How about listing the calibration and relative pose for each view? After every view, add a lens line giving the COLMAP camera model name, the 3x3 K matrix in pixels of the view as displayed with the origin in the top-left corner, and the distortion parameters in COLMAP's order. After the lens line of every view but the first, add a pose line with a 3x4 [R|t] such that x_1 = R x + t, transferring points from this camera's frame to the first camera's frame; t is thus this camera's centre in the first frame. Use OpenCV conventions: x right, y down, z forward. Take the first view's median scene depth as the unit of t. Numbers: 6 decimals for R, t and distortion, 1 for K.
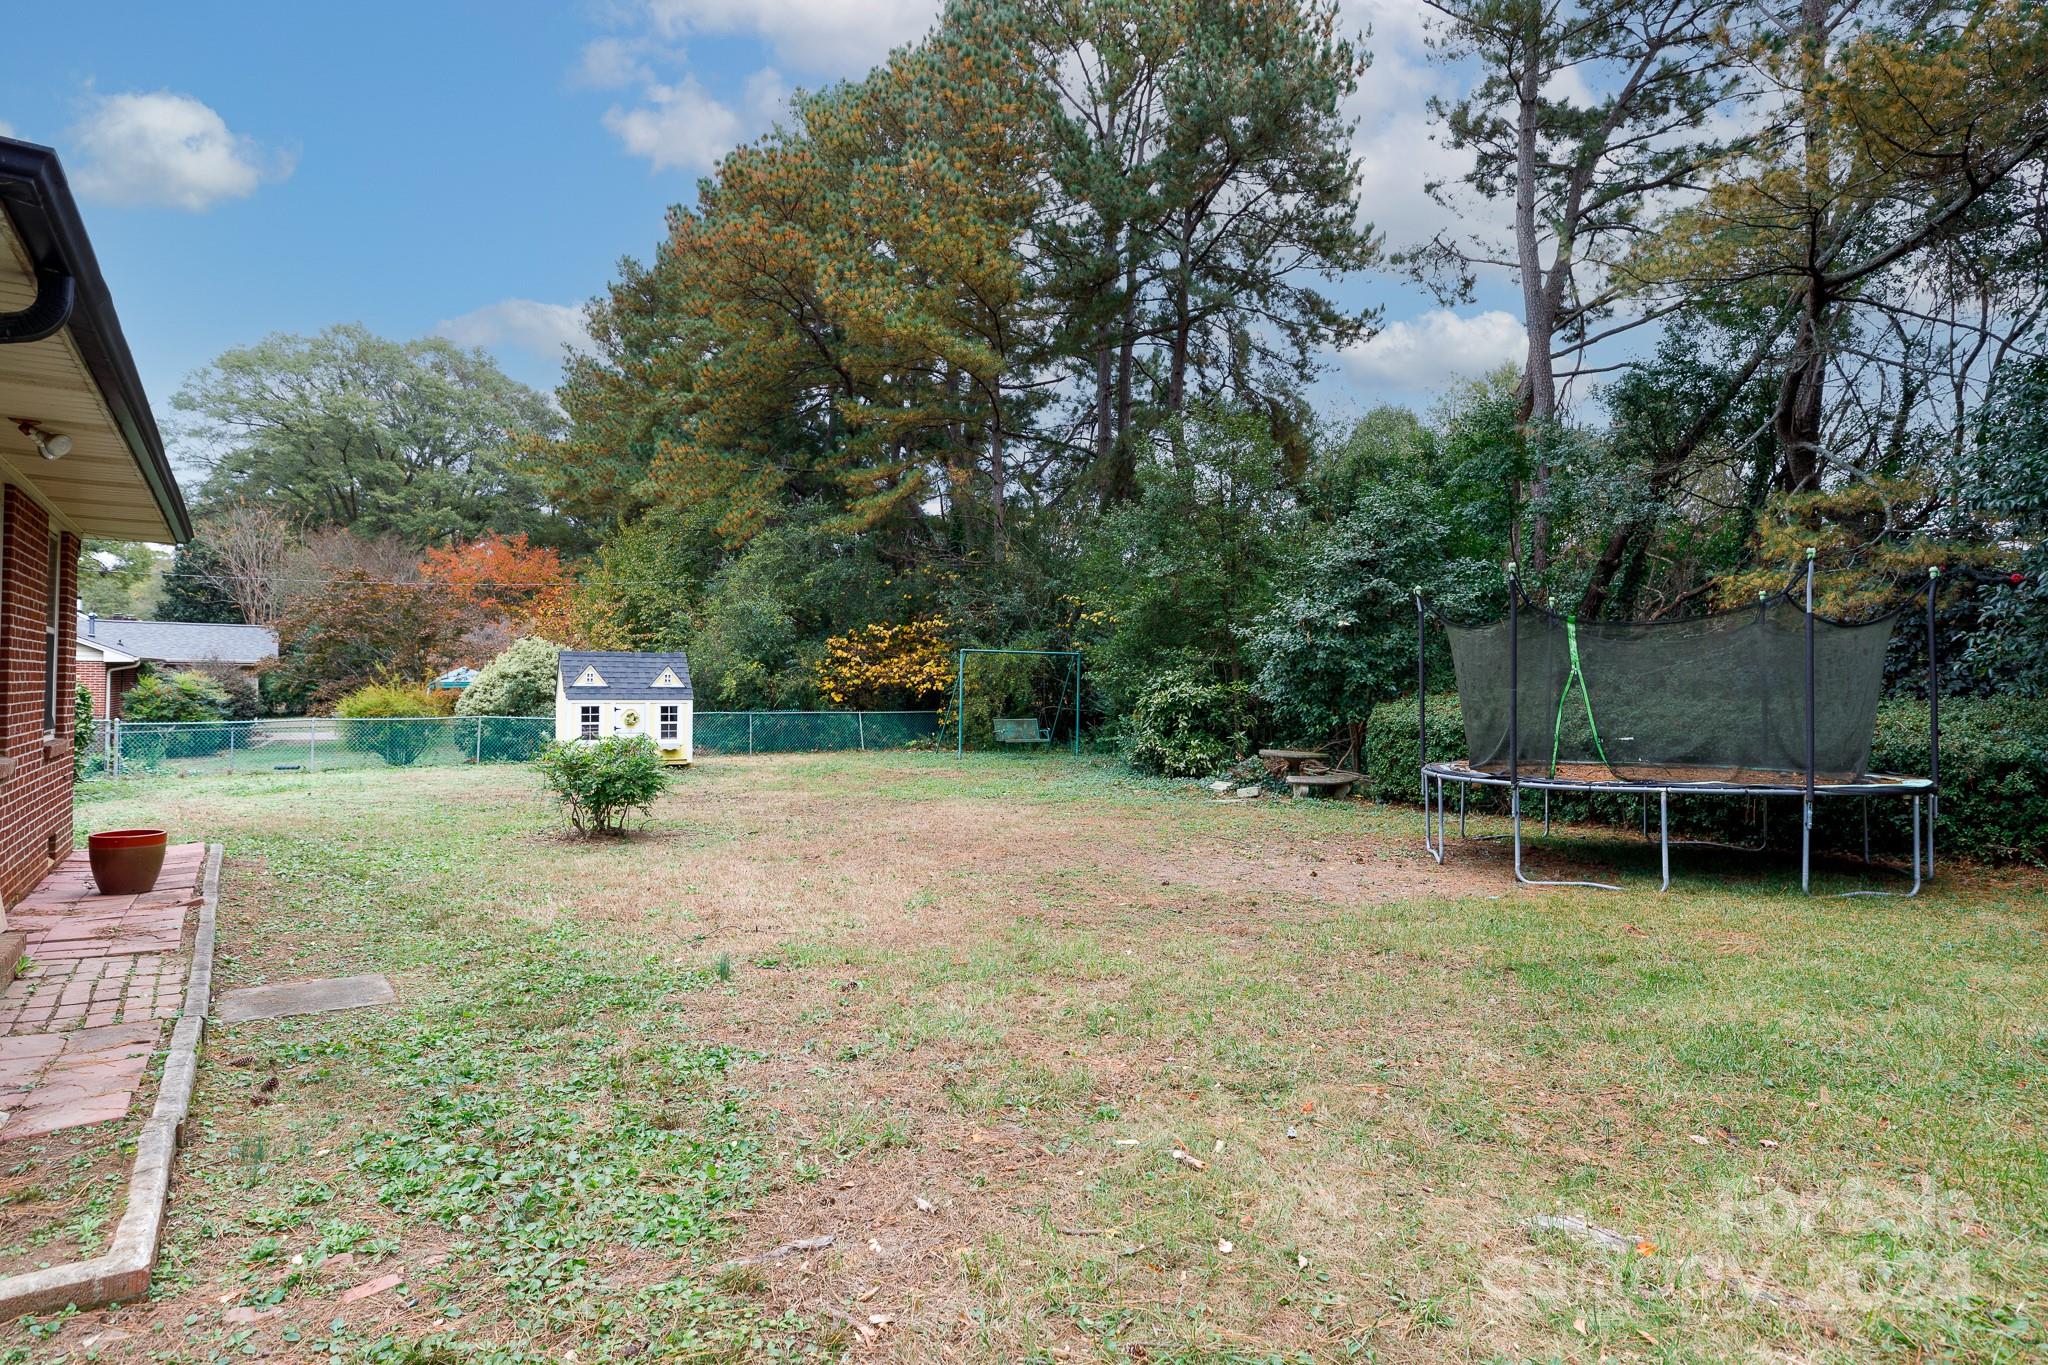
lens RADIAL K [[1210.5, 0, 1024.0], [0, 1210.5, 682.5], [0, 0, 1]] dist [0.001717, -0.000508]
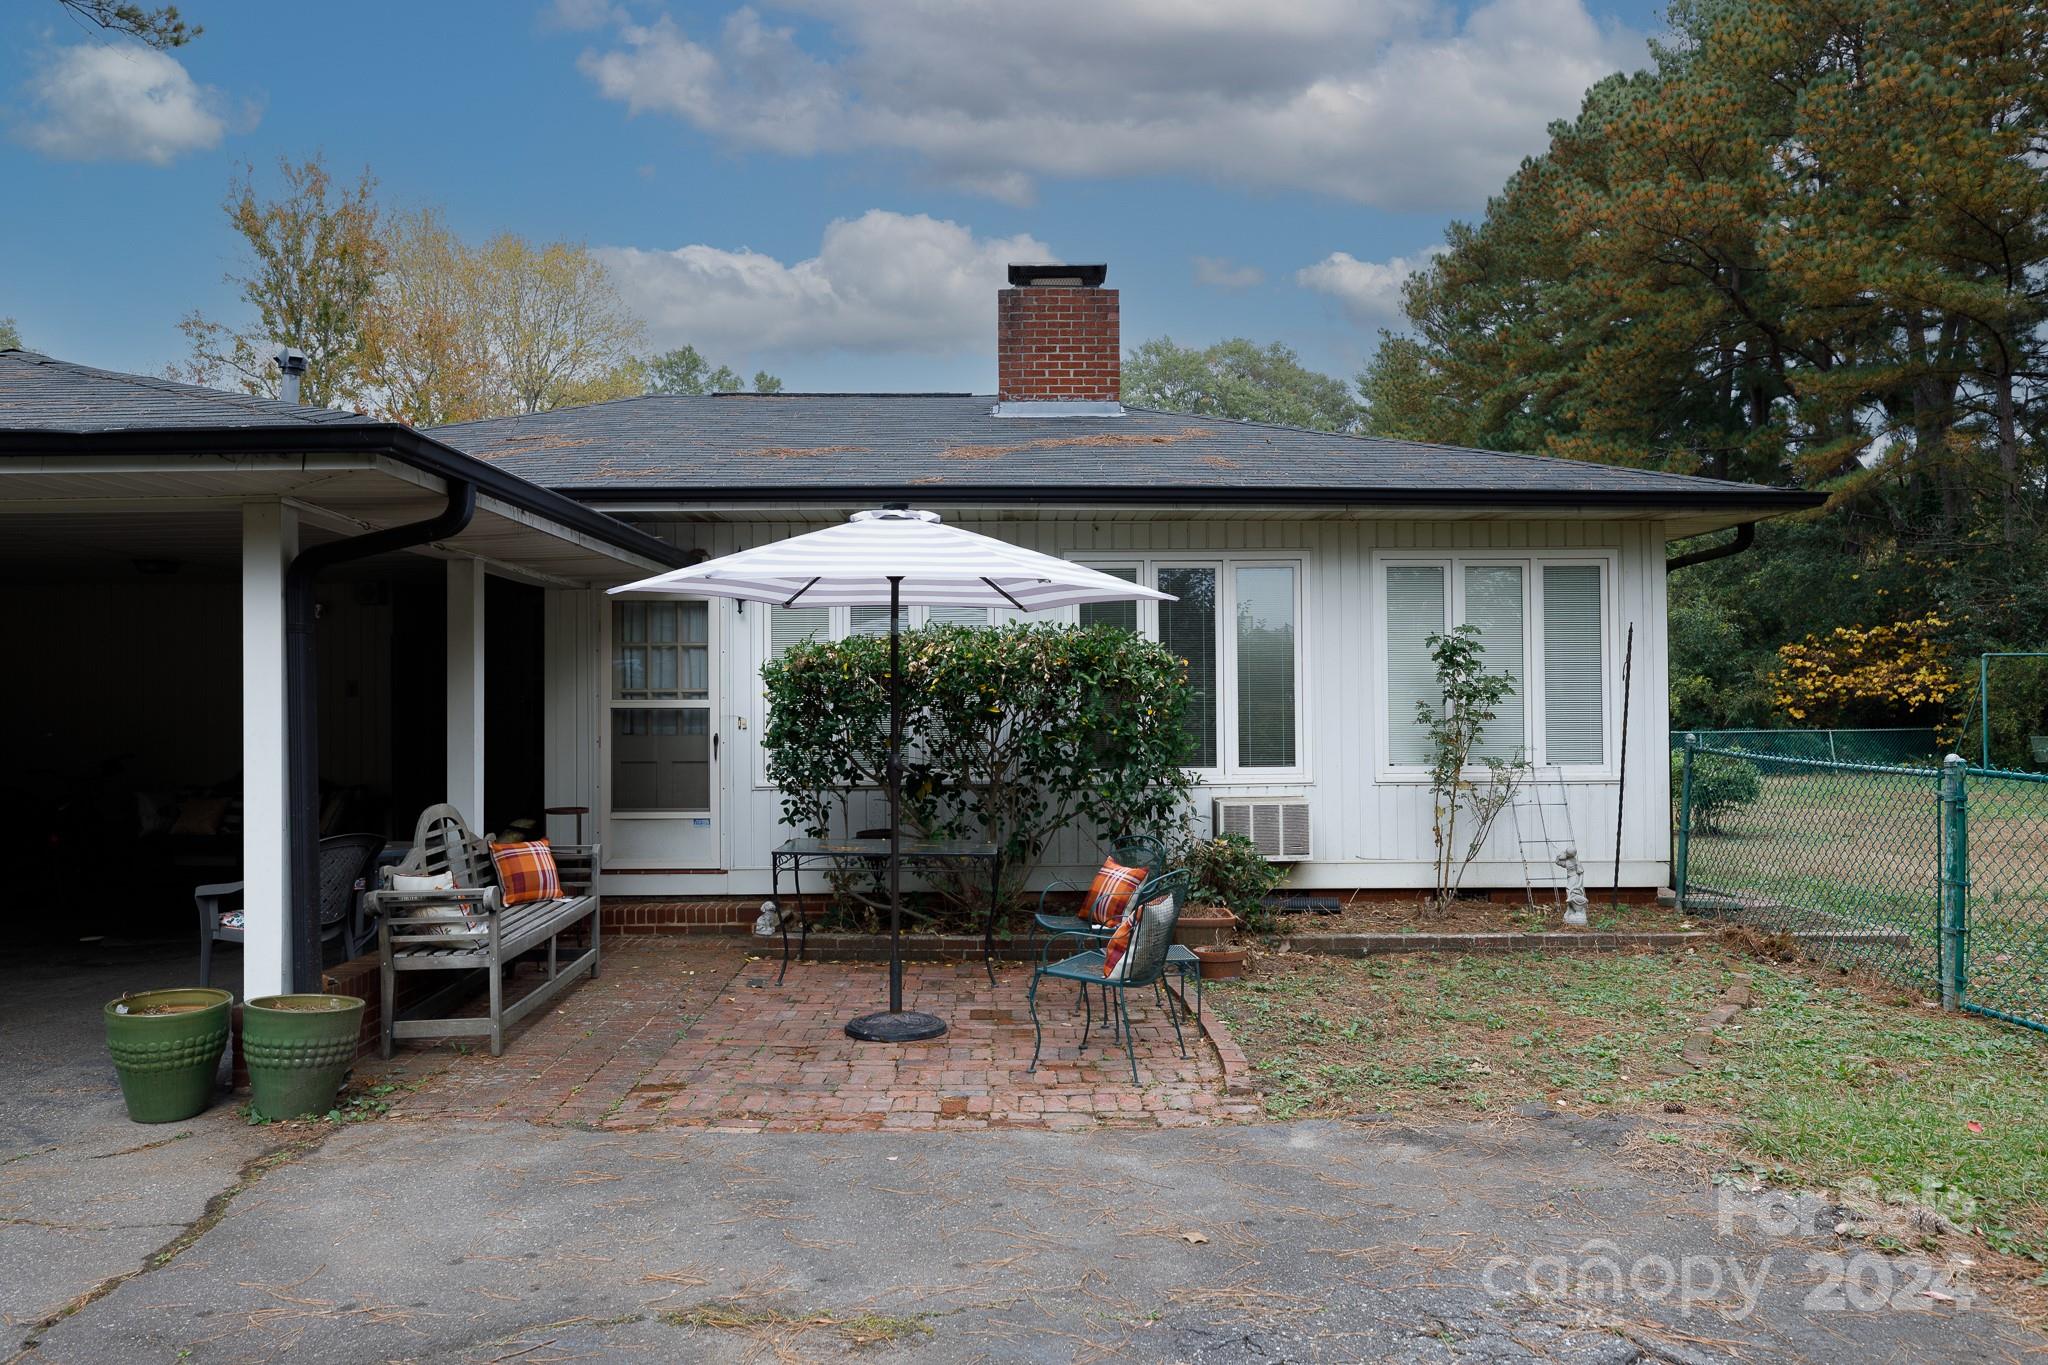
lens RADIAL K [[1449.0, 0, 1024.0], [0, 1449.0, 682.5], [0, 0, 1]] dist [0.000992, 0.005311]
pose [[0.833340, -0.027997, -0.552051, -0.041960], [0.020439, 0.999594, -0.019840, -0.000660], [0.552382, 0.005250, 0.833575, -0.172300]]
